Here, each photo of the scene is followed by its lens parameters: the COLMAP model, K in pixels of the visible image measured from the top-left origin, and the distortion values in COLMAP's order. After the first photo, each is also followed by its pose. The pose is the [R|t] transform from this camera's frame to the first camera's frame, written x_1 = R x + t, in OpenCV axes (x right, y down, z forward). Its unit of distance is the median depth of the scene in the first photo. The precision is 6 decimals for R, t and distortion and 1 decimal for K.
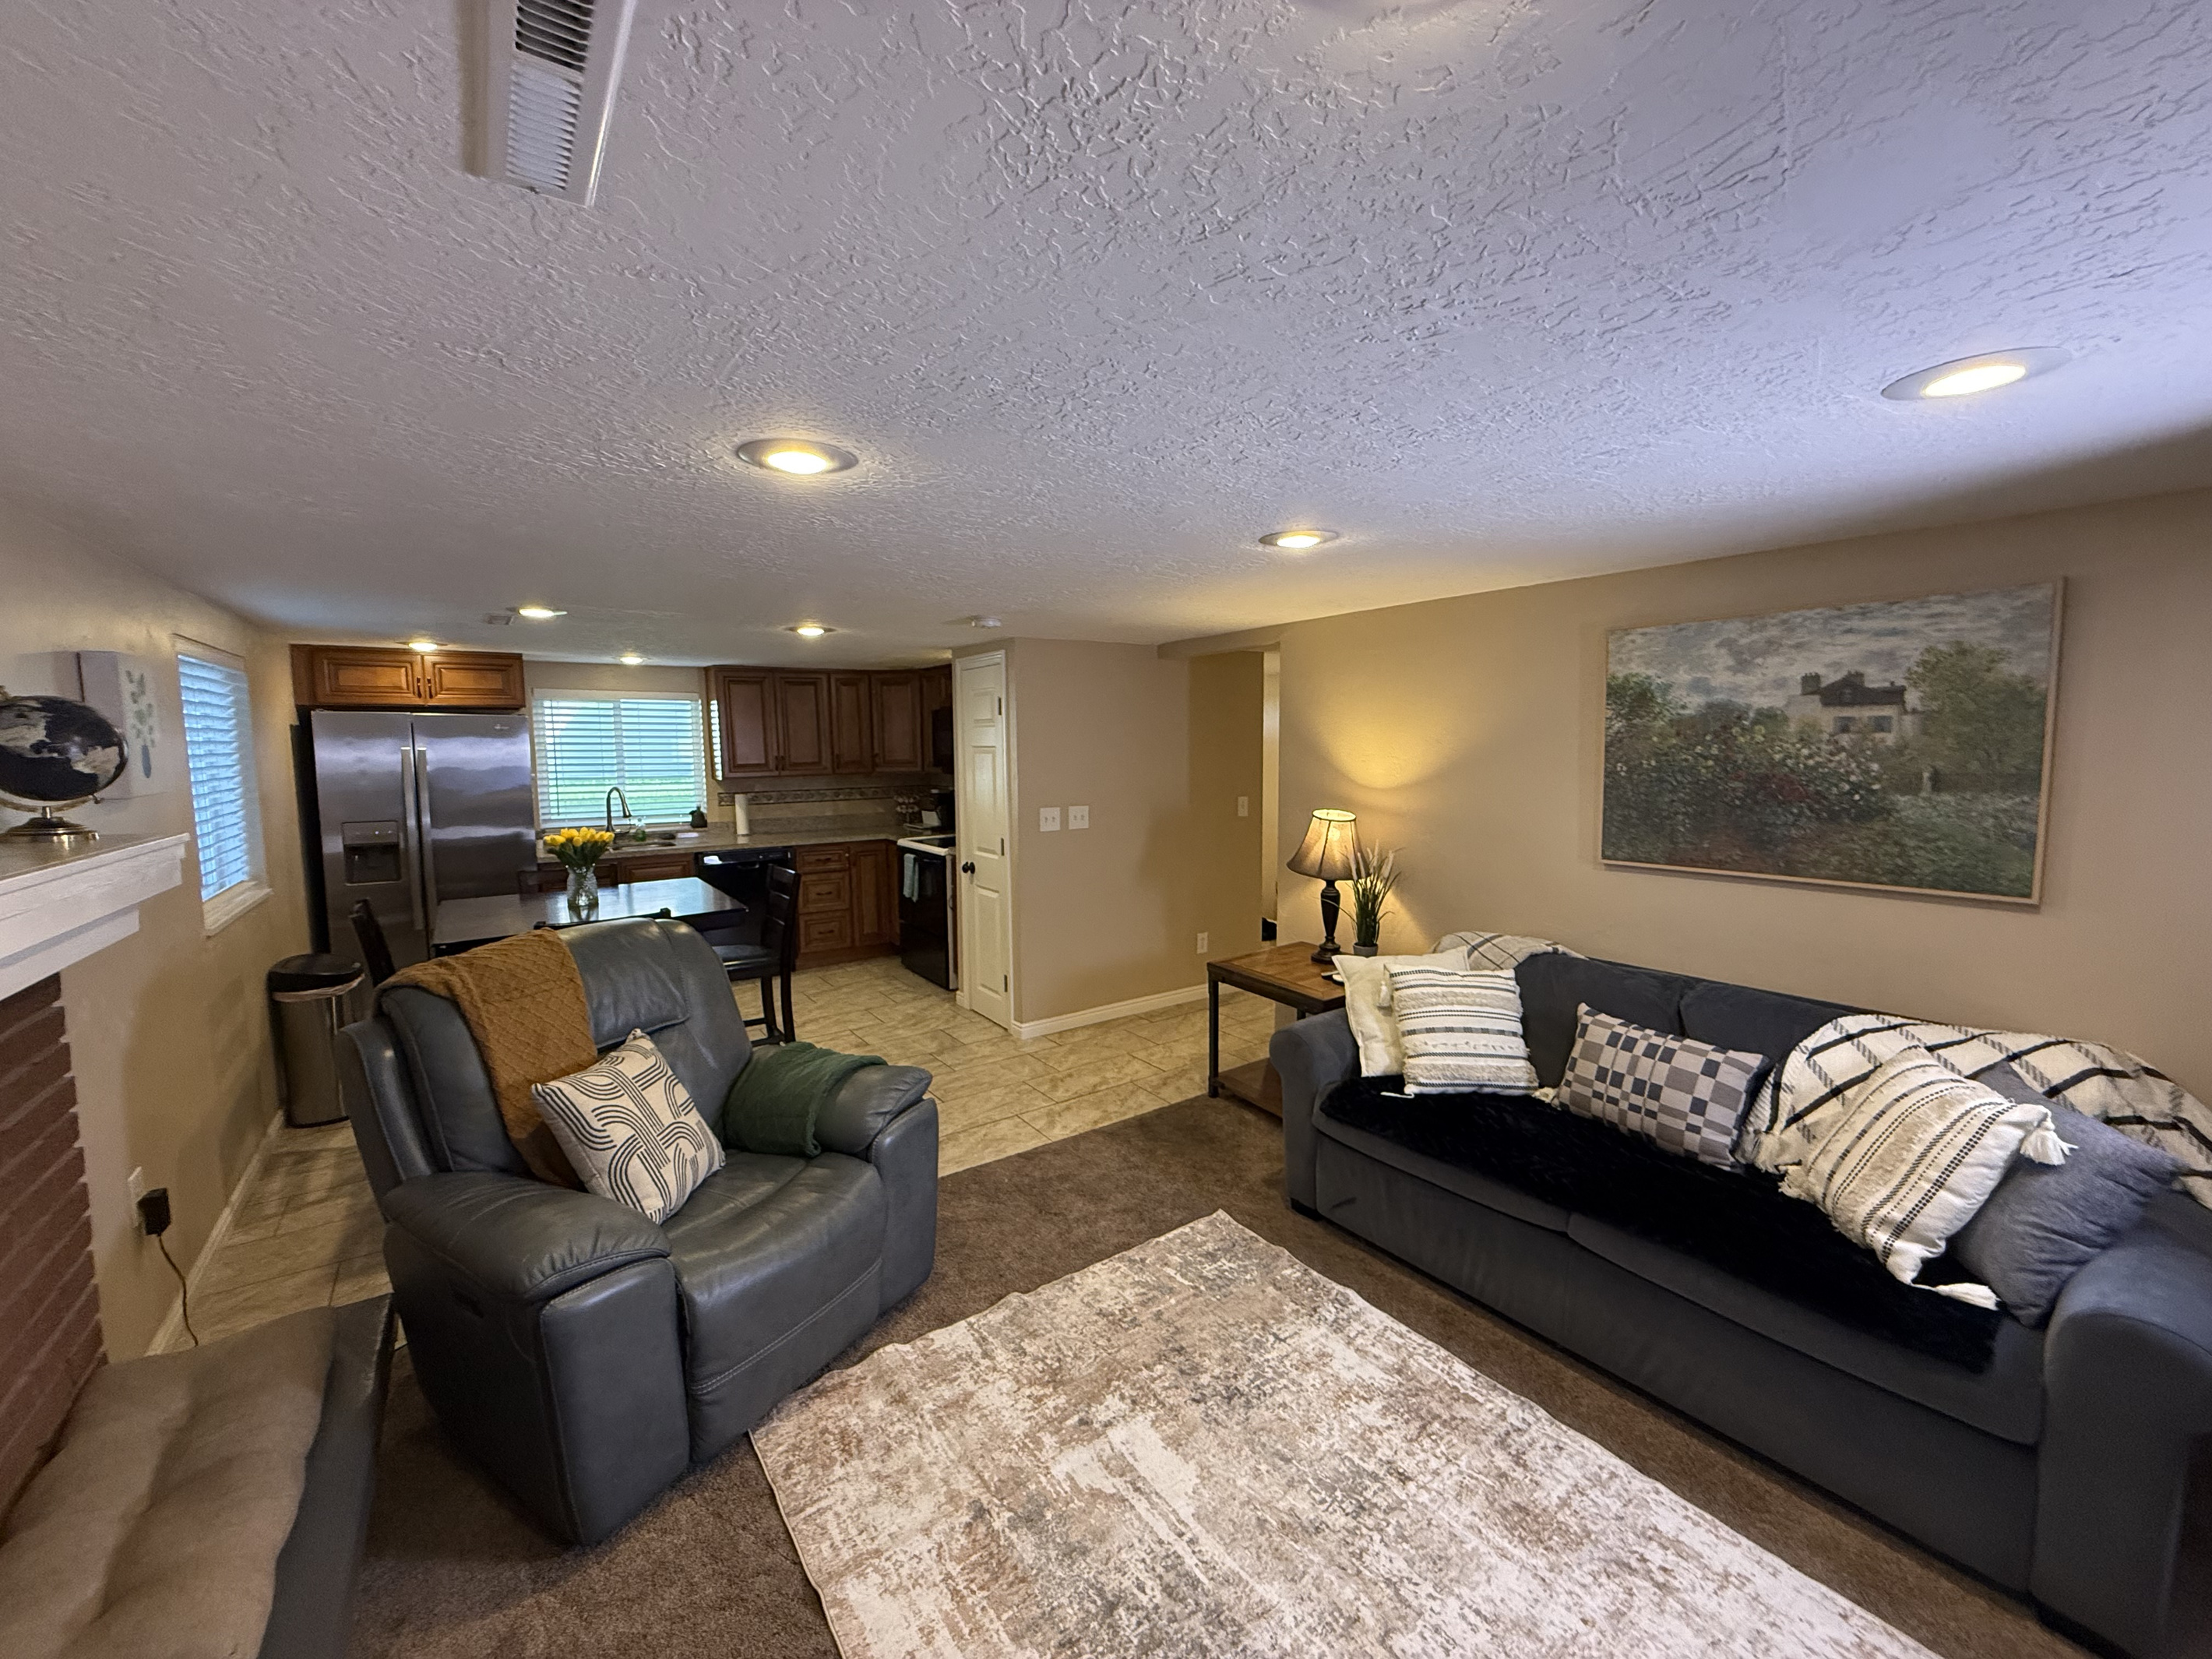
lens RADIAL K [[879.2, 0, 1096.0], [0, 879.2, 828.3], [0, 0, 1]] dist [-0.000772, -0.000067]
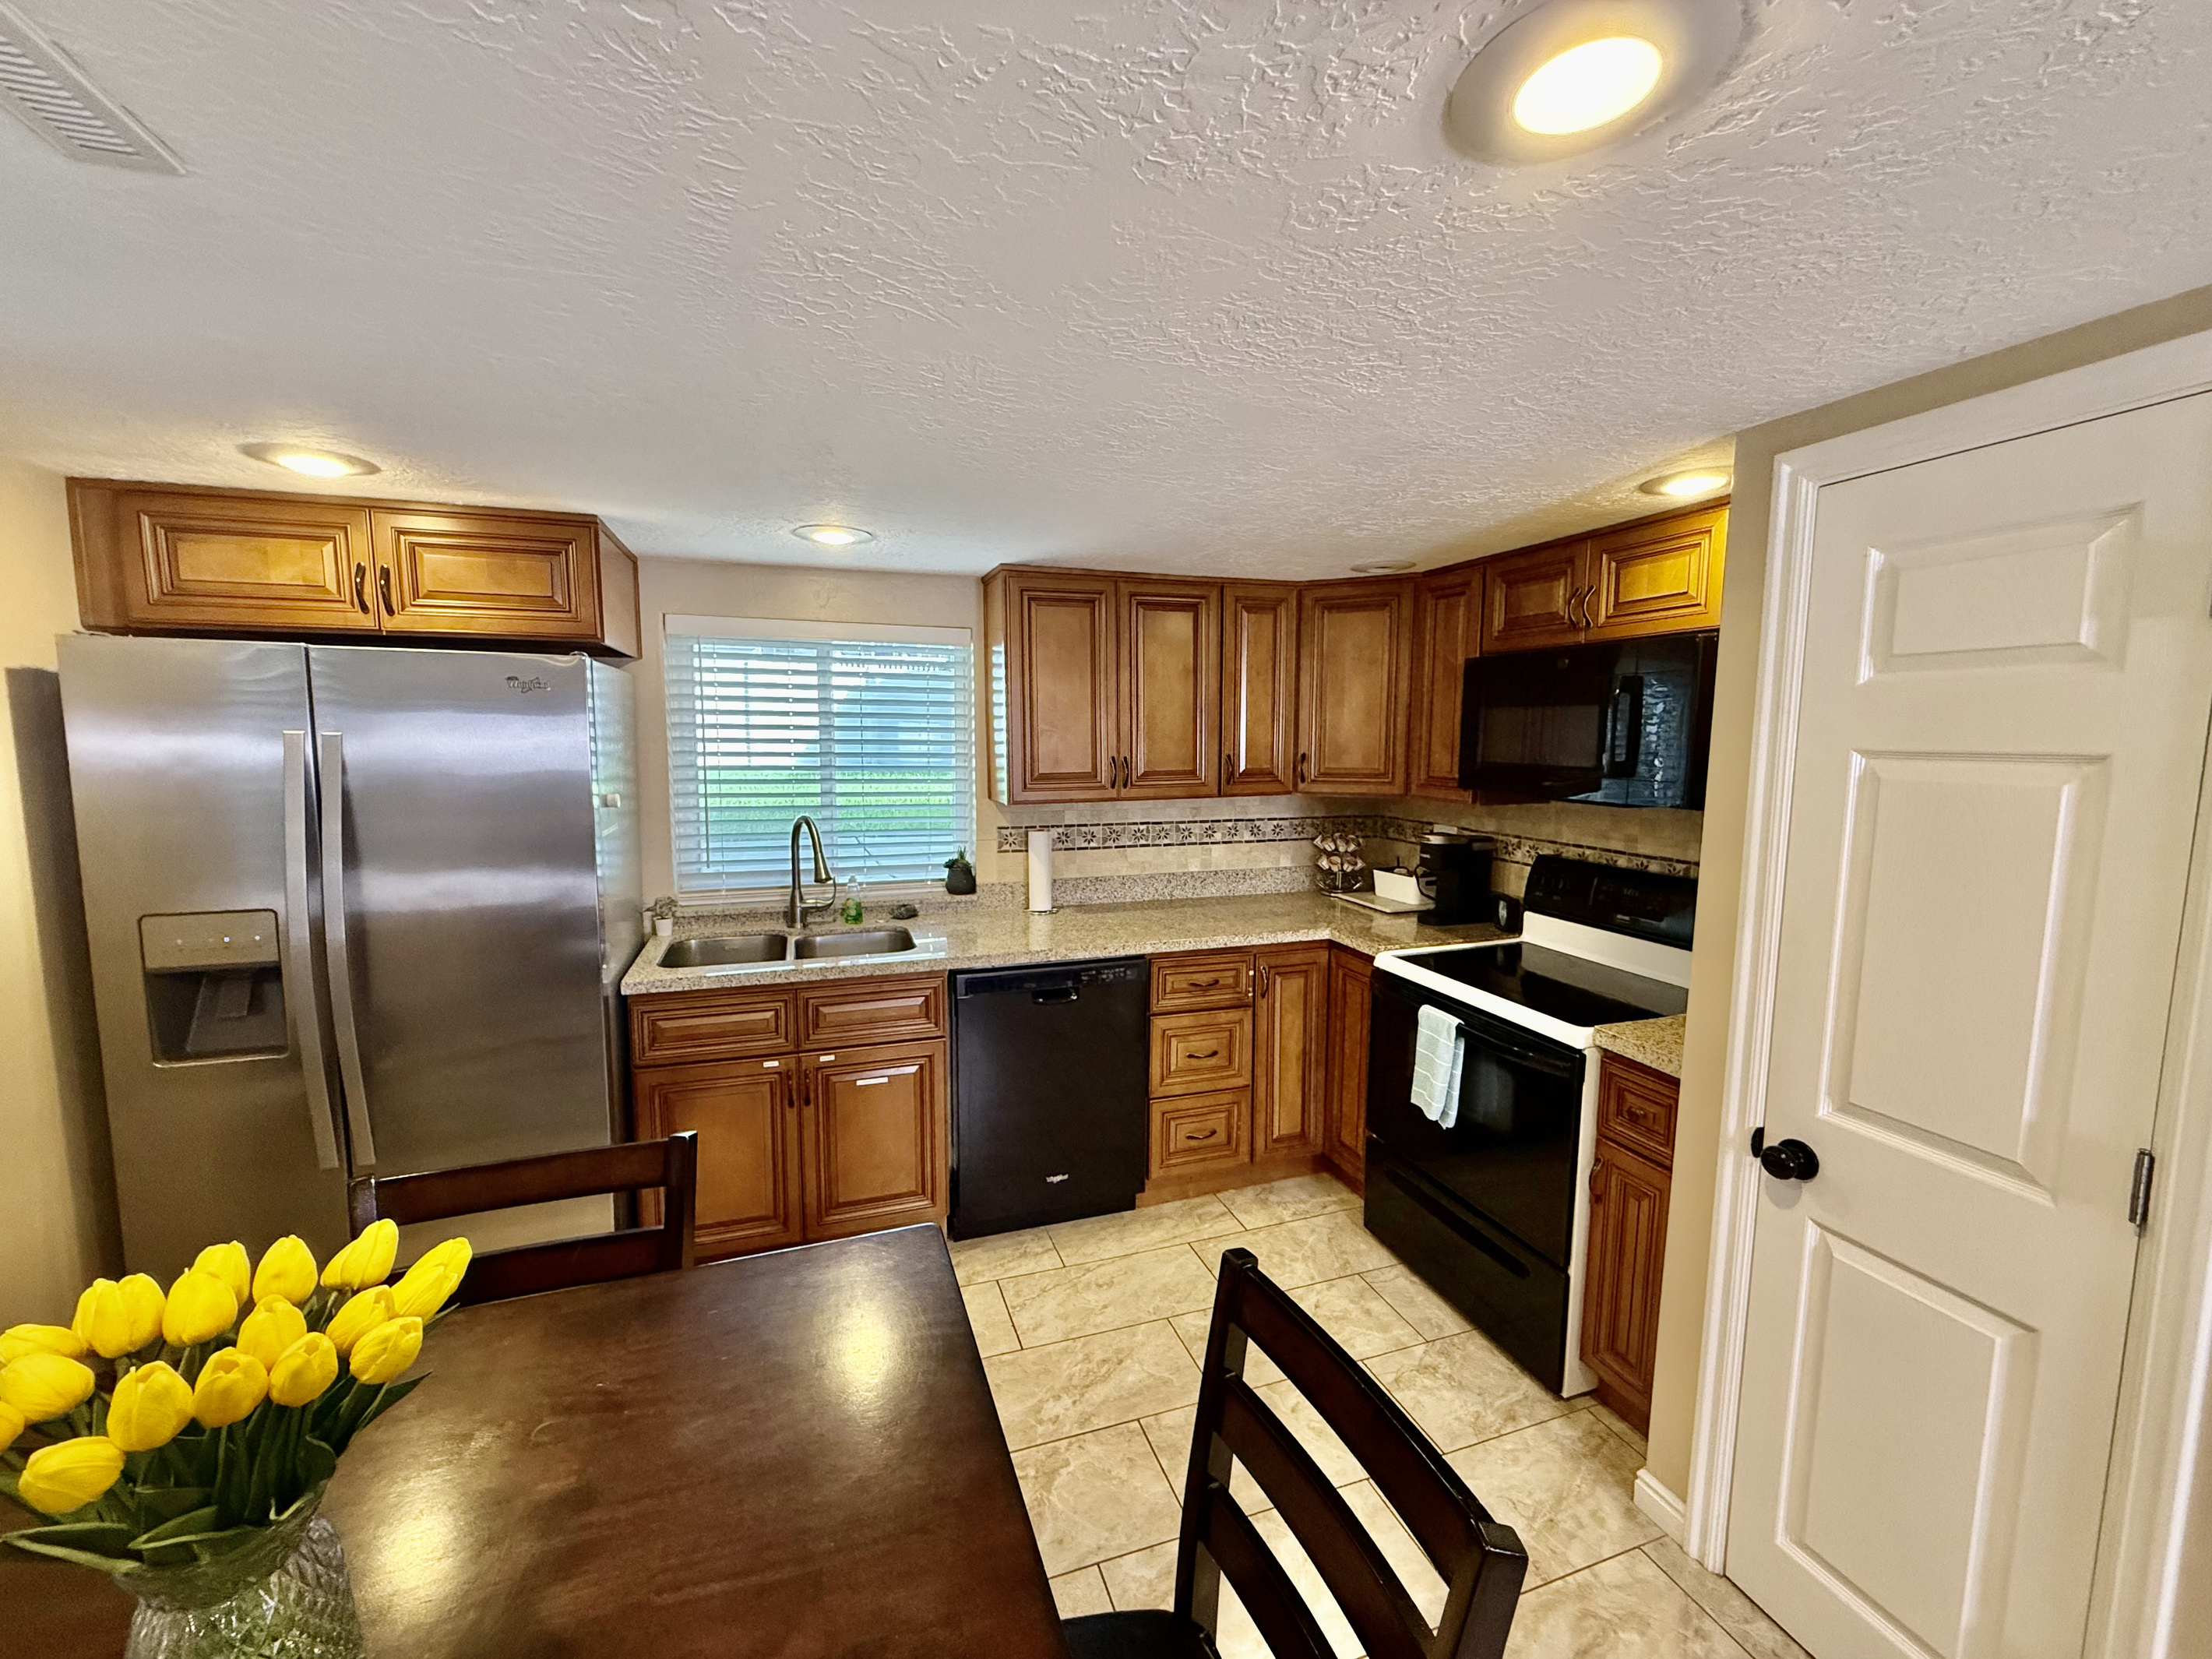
lens RADIAL K [[879.2, 0, 1096.0], [0, 879.2, 828.3], [0, 0, 1]] dist [-0.000772, -0.000067]
pose [[0.961141, 0.043640, -0.272588, -0.574501], [-0.040547, 0.999033, 0.016974, -0.122163], [0.273065, -0.005262, 0.961981, 1.274097]]
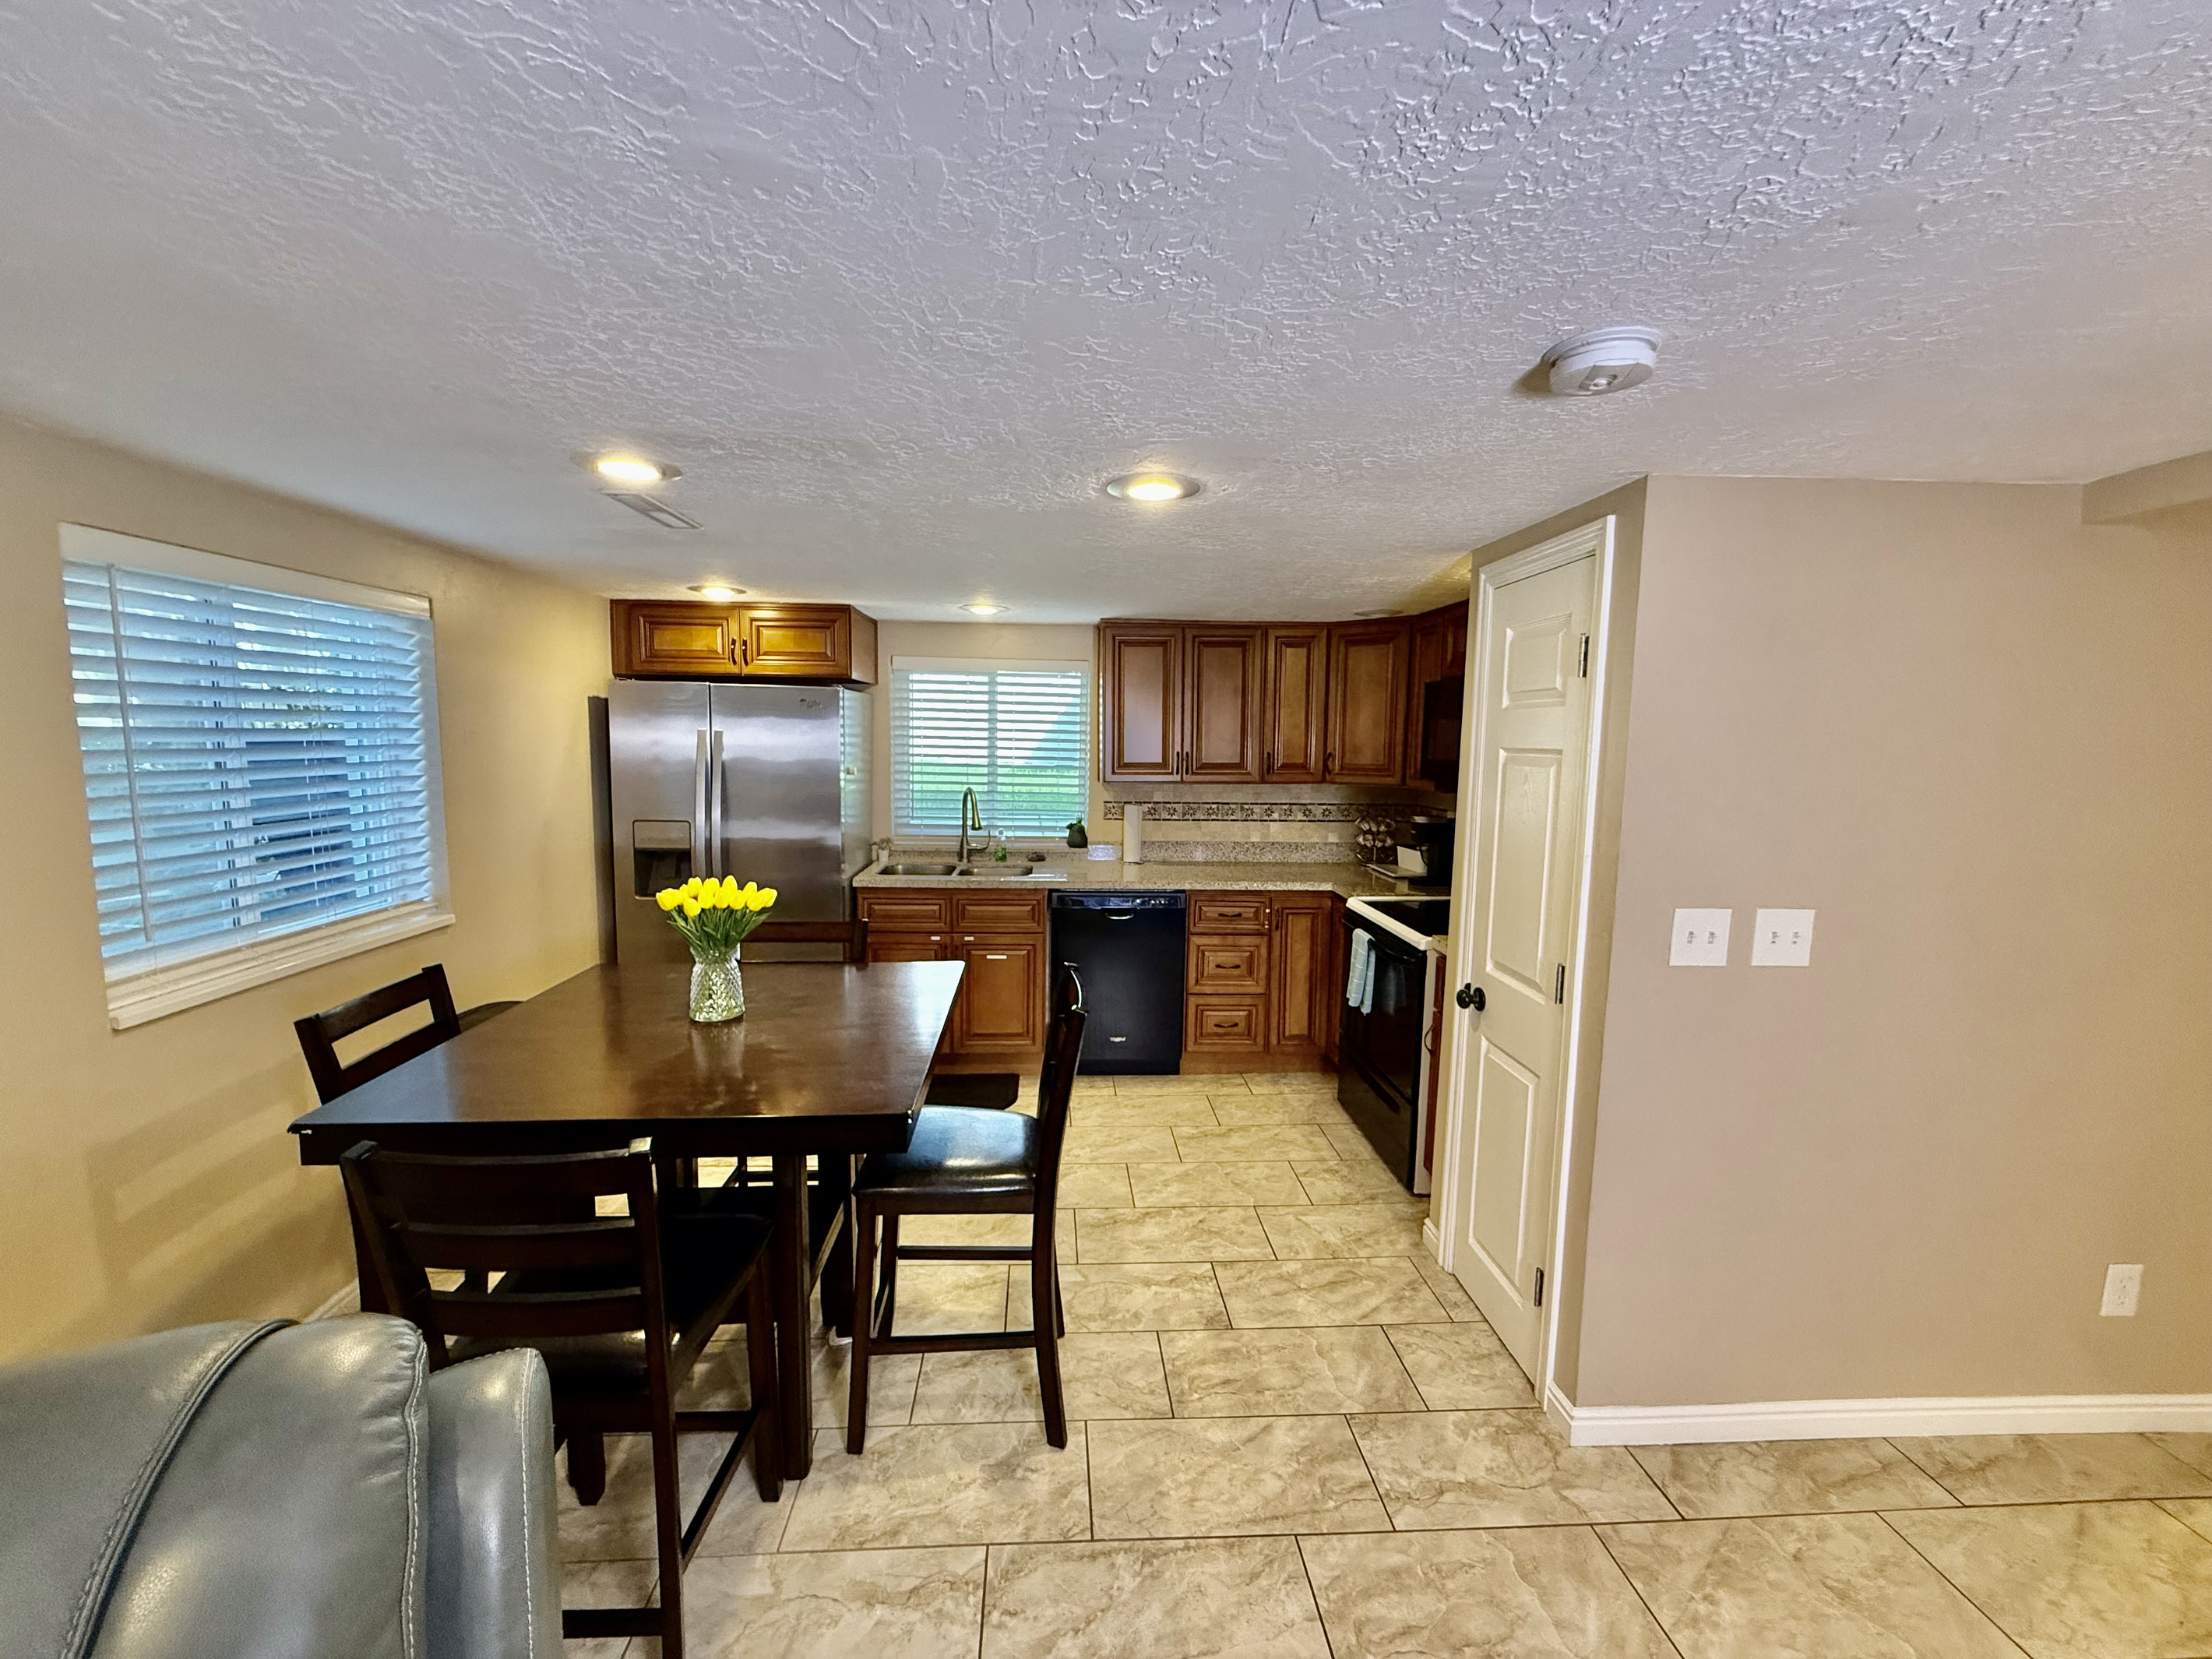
lens RADIAL K [[879.2, 0, 1096.0], [0, 879.2, 828.3], [0, 0, 1]] dist [-0.000772, -0.000067]
pose [[0.851511, 0.078200, -0.518473, -0.150596], [-0.074759, 0.996820, 0.027567, -0.090922], [0.518980, 0.015287, 0.854649, 0.931303]]
